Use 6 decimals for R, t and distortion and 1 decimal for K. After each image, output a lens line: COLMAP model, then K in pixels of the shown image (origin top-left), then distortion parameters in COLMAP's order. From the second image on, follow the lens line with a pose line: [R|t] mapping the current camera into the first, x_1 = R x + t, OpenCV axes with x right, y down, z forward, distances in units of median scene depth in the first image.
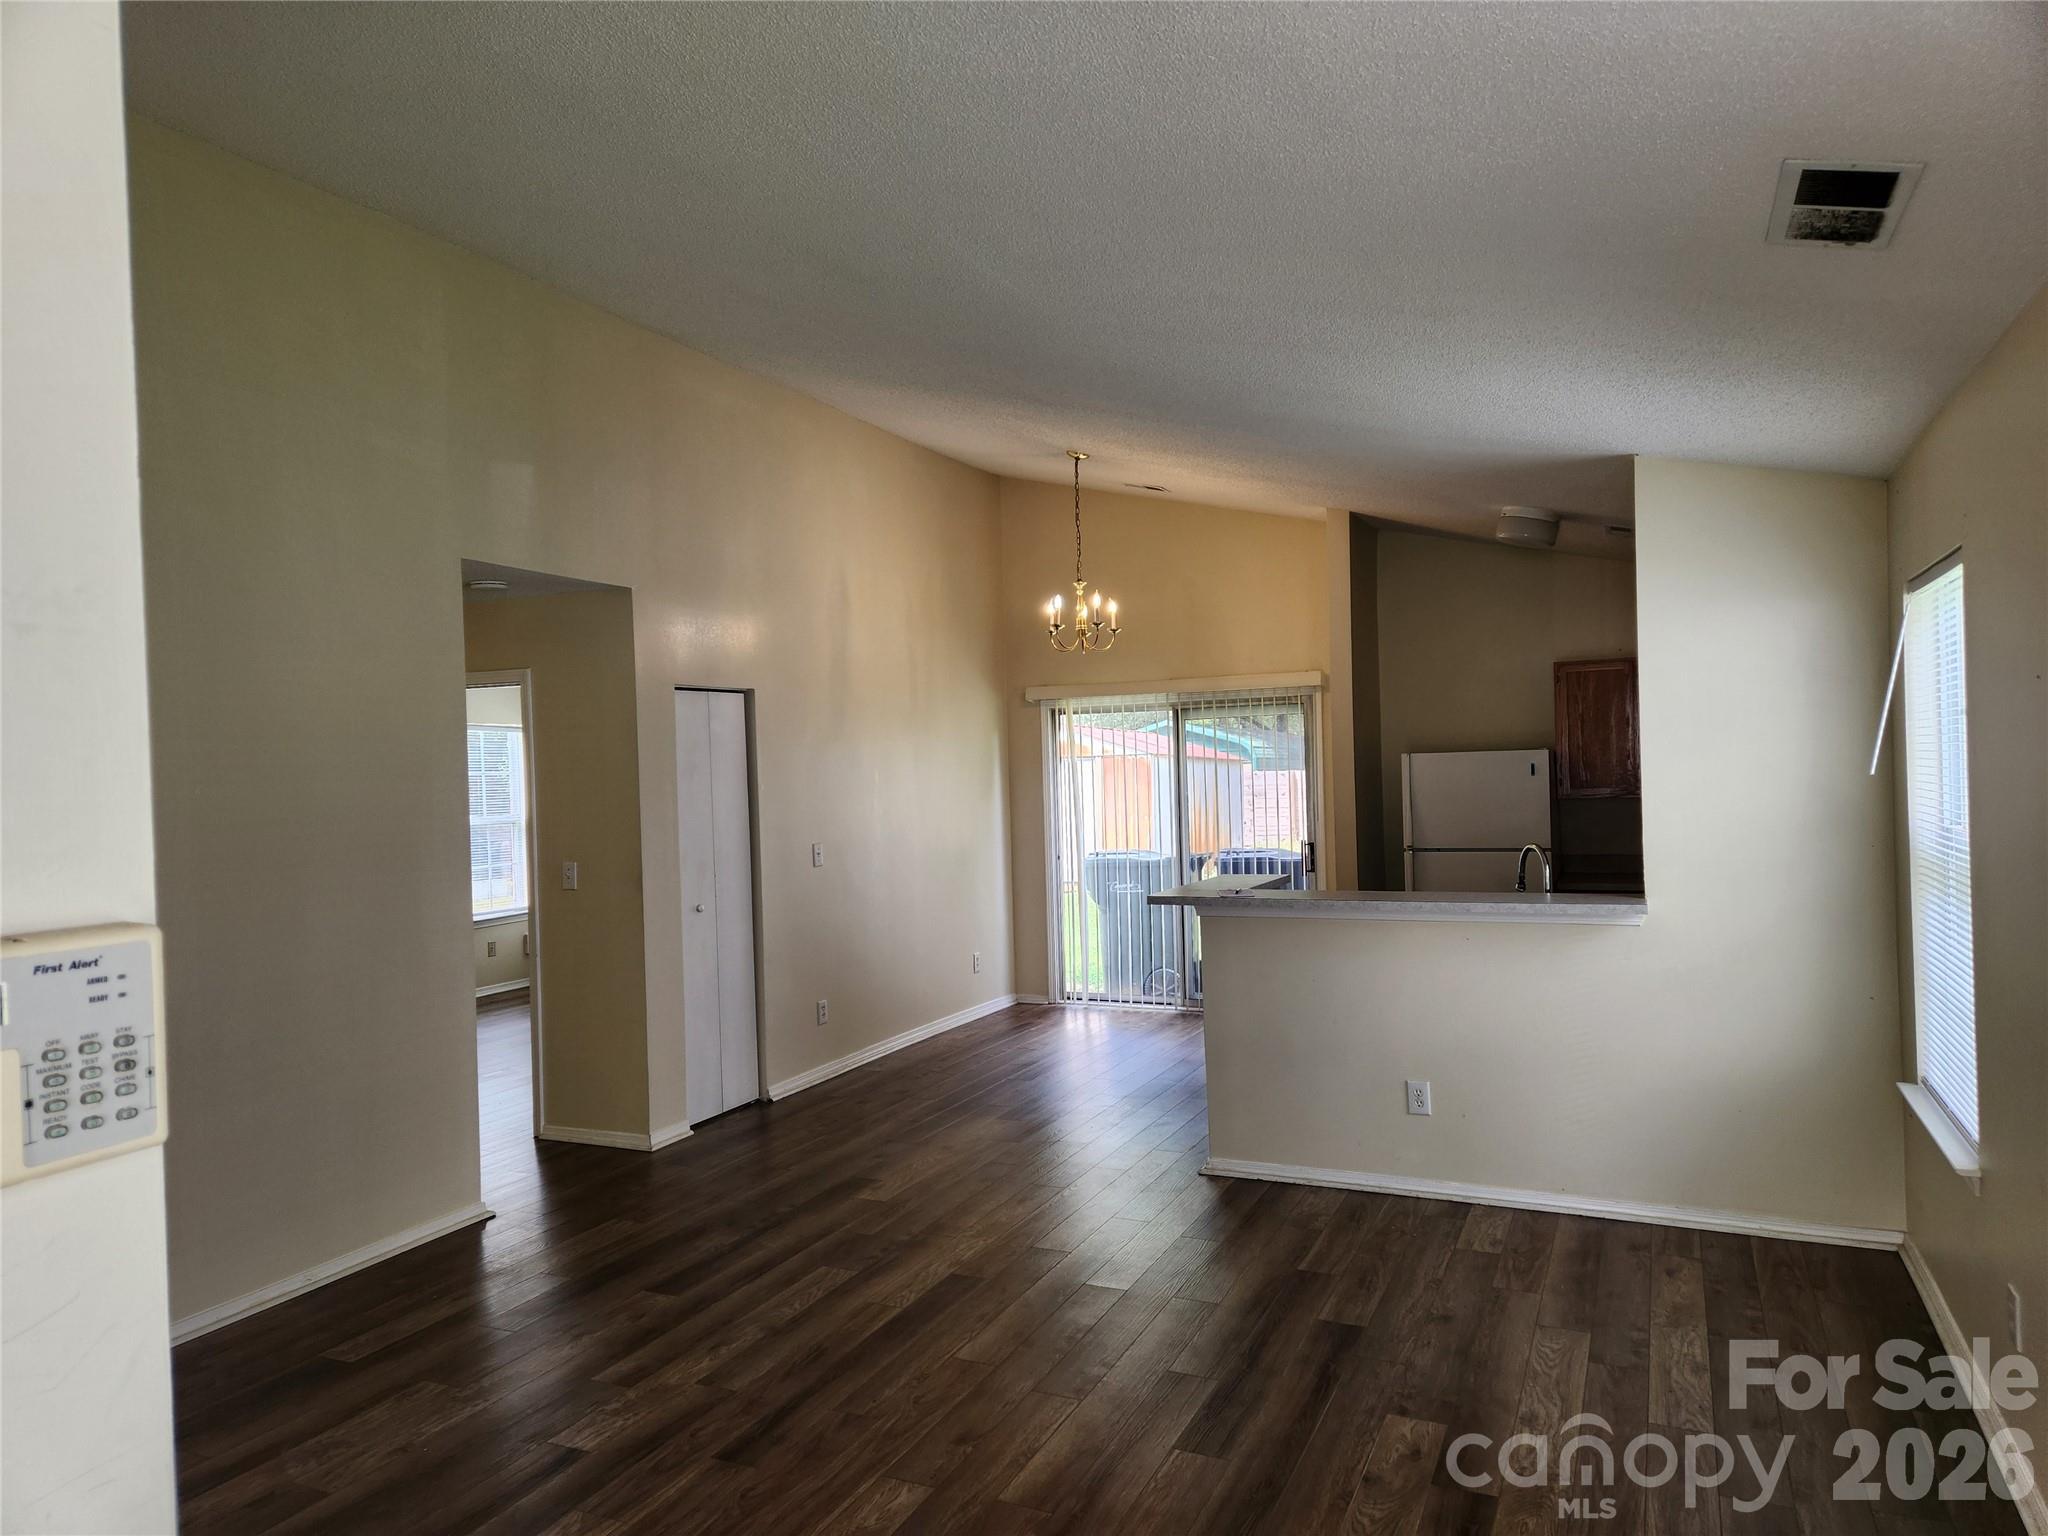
lens RADIAL K [[1358.7, 0, 1029.8], [0, 1358.7, 773.9], [0, 0, 1]] dist [0.074911, -0.060778]
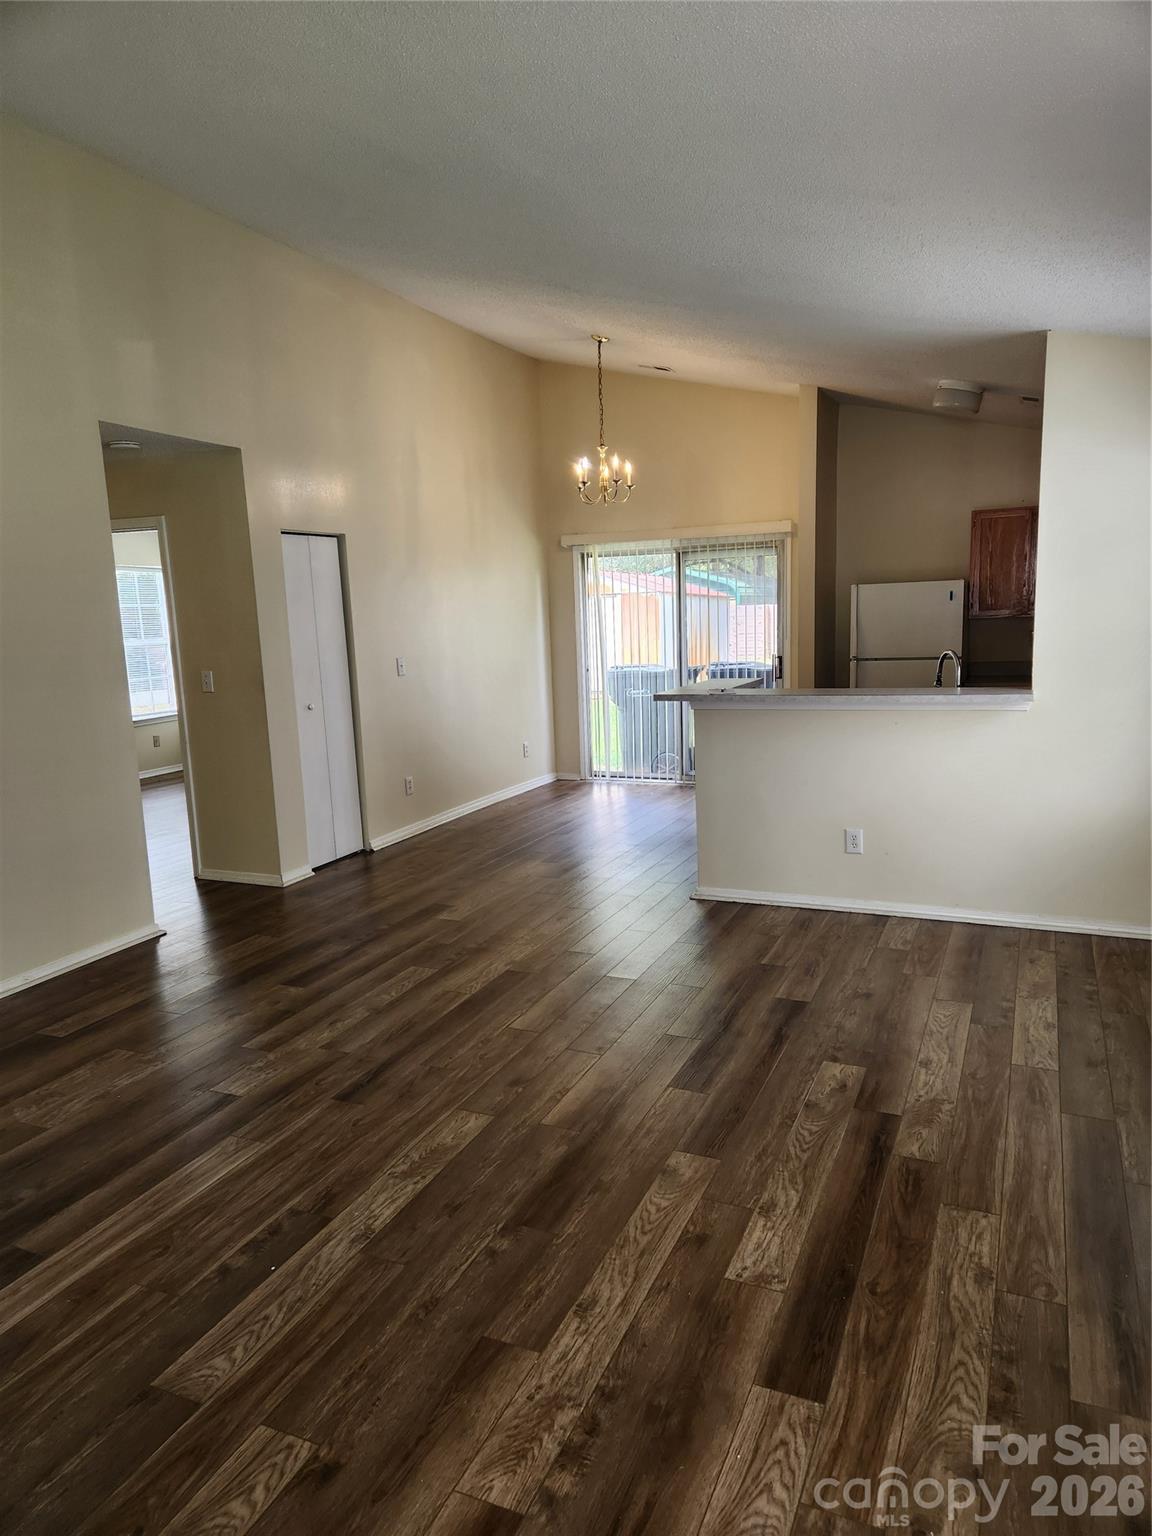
lens RADIAL K [[1019.0, 0, 592.5], [0, 1019.0, 777.7], [0, 0, 1]] dist [0.074911, -0.060778]
pose [[0.999702, -0.008471, 0.022879, 0.004997], [0.004693, 0.987039, 0.160410, 0.012992], [-0.023942, -0.160254, 0.986785, 0.026497]]
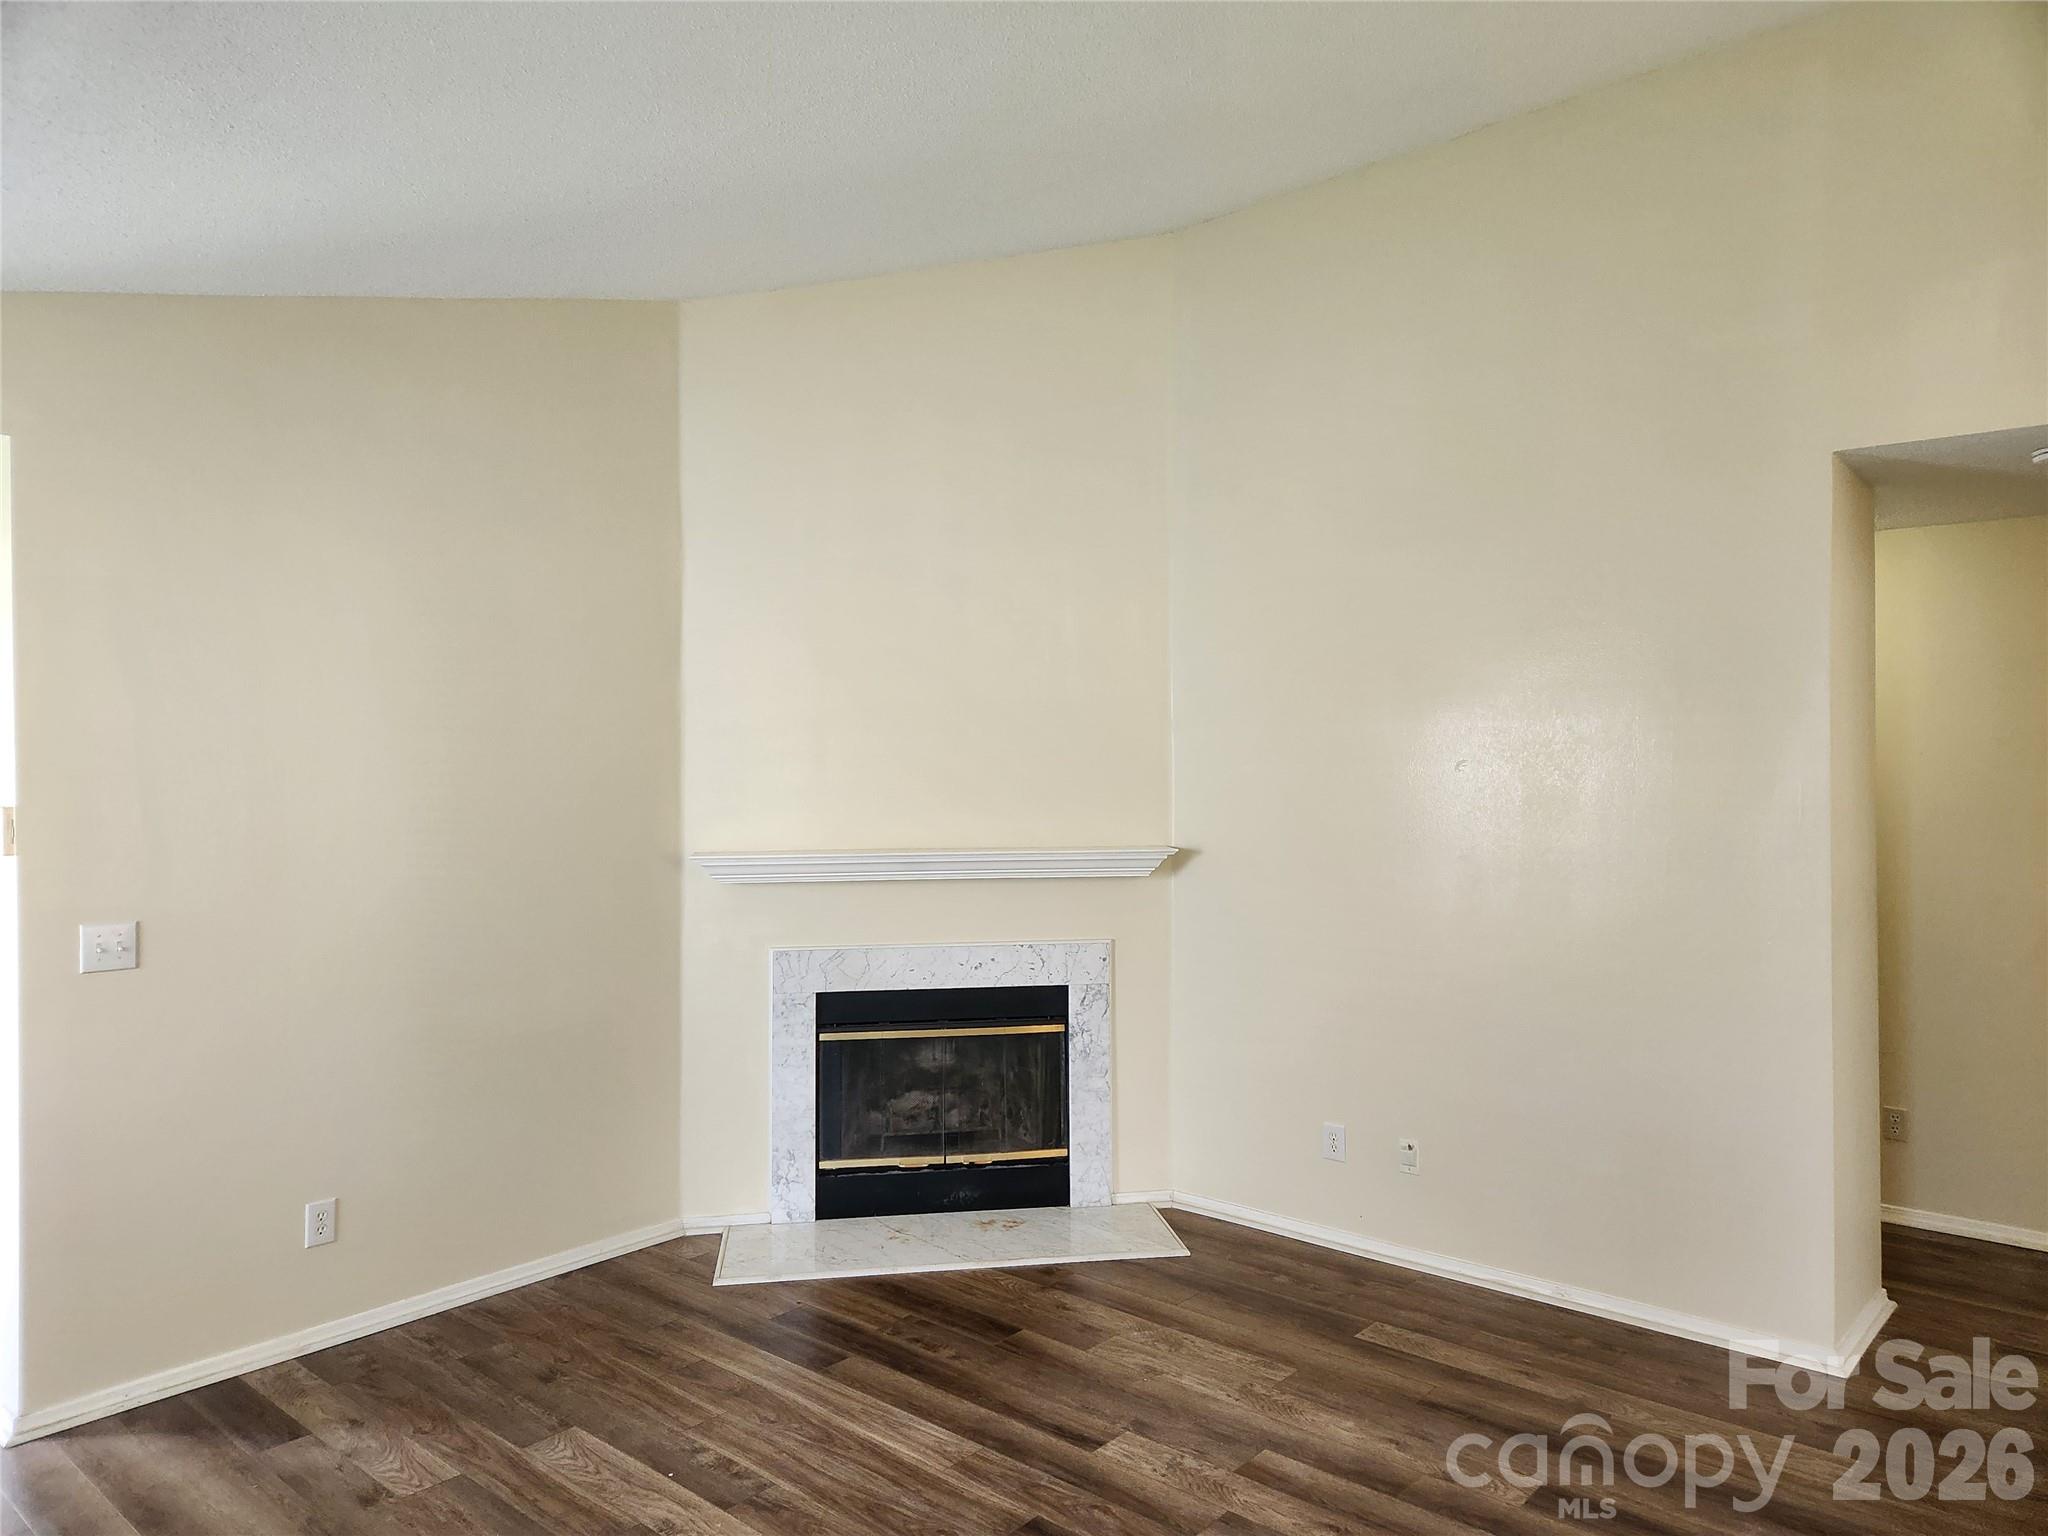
lens RADIAL K [[1358.7, 0, 1016.4], [0, 1358.7, 782.2], [0, 0, 1]] dist [0.074911, -0.060778]
pose [[-0.280082, 0.044732, -0.958933, 0.430237], [0.008663, 0.998991, 0.044070, -0.023163], [0.959937, 0.004036, -0.280187, 0.844661]]
